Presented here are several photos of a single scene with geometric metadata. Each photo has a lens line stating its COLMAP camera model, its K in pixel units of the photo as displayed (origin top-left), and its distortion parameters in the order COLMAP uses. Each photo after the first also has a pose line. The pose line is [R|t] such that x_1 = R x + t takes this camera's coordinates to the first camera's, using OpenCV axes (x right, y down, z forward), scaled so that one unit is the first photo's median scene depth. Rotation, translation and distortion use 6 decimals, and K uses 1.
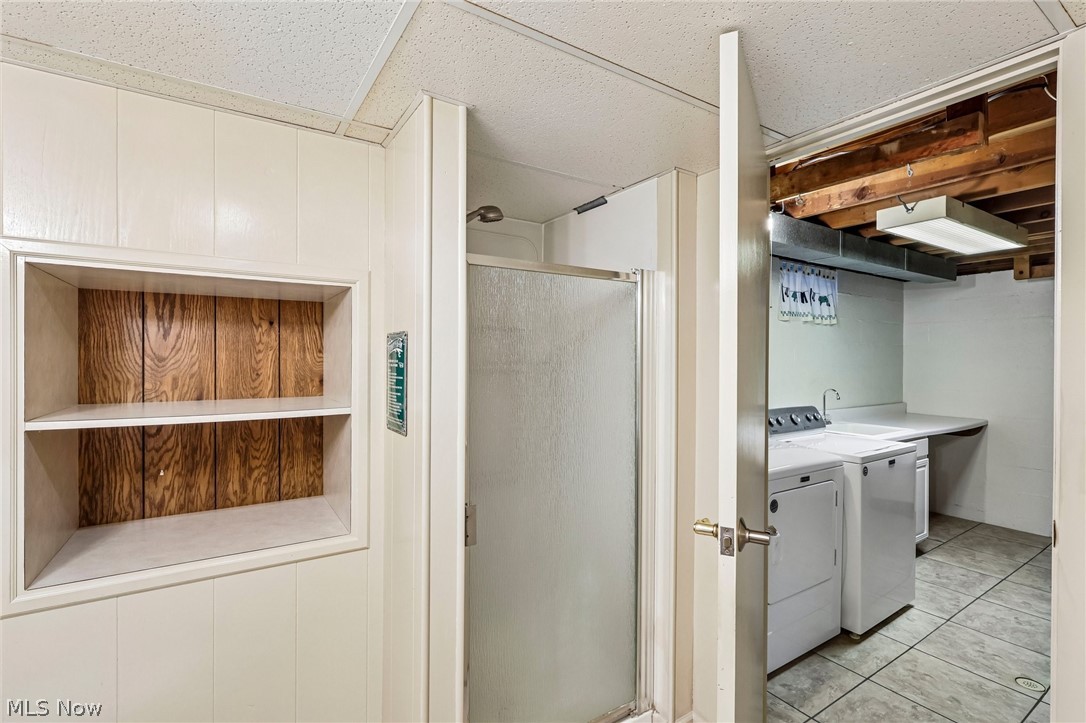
lens RADIAL K [[502.1, 0, 541.5], [0, 502.1, 361.4], [0, 0, 1]] dist [-0.003279, 0.001398]
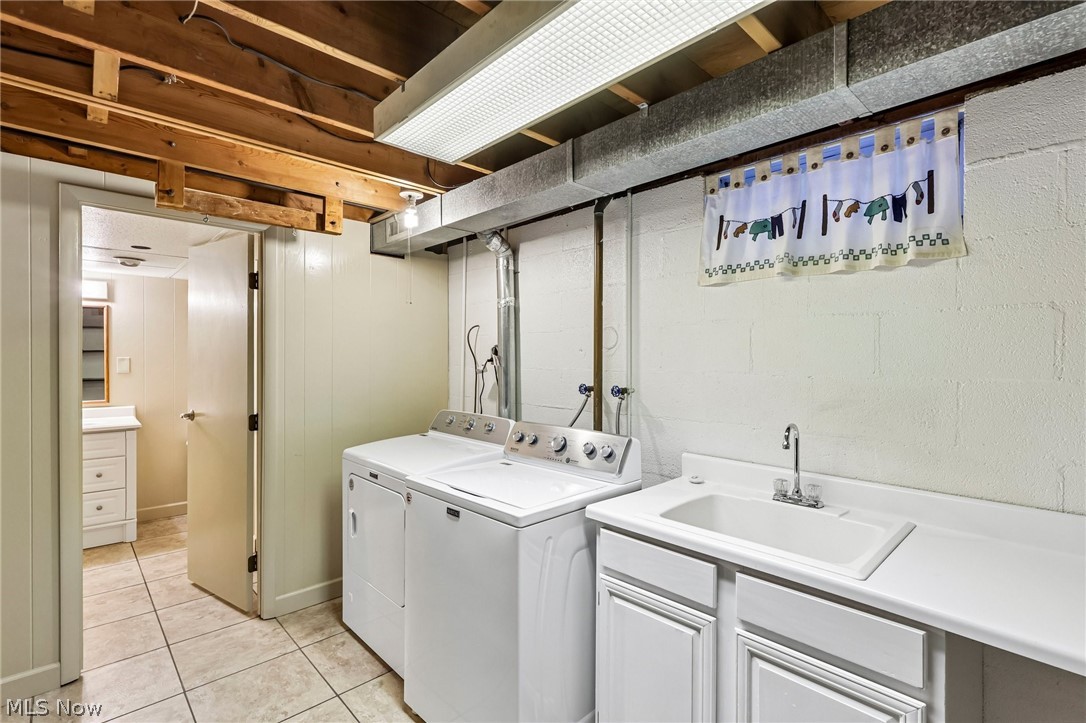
lens RADIAL K [[502.1, 0, 540.4], [0, 502.1, 359.0], [0, 0, 1]] dist [-0.003279, 0.001398]
pose [[0.183123, 0.002917, -0.983086, 1.668570], [-0.006377, 0.999978, 0.001779, -0.002293], [0.983069, 0.005944, 0.183137, 1.217115]]
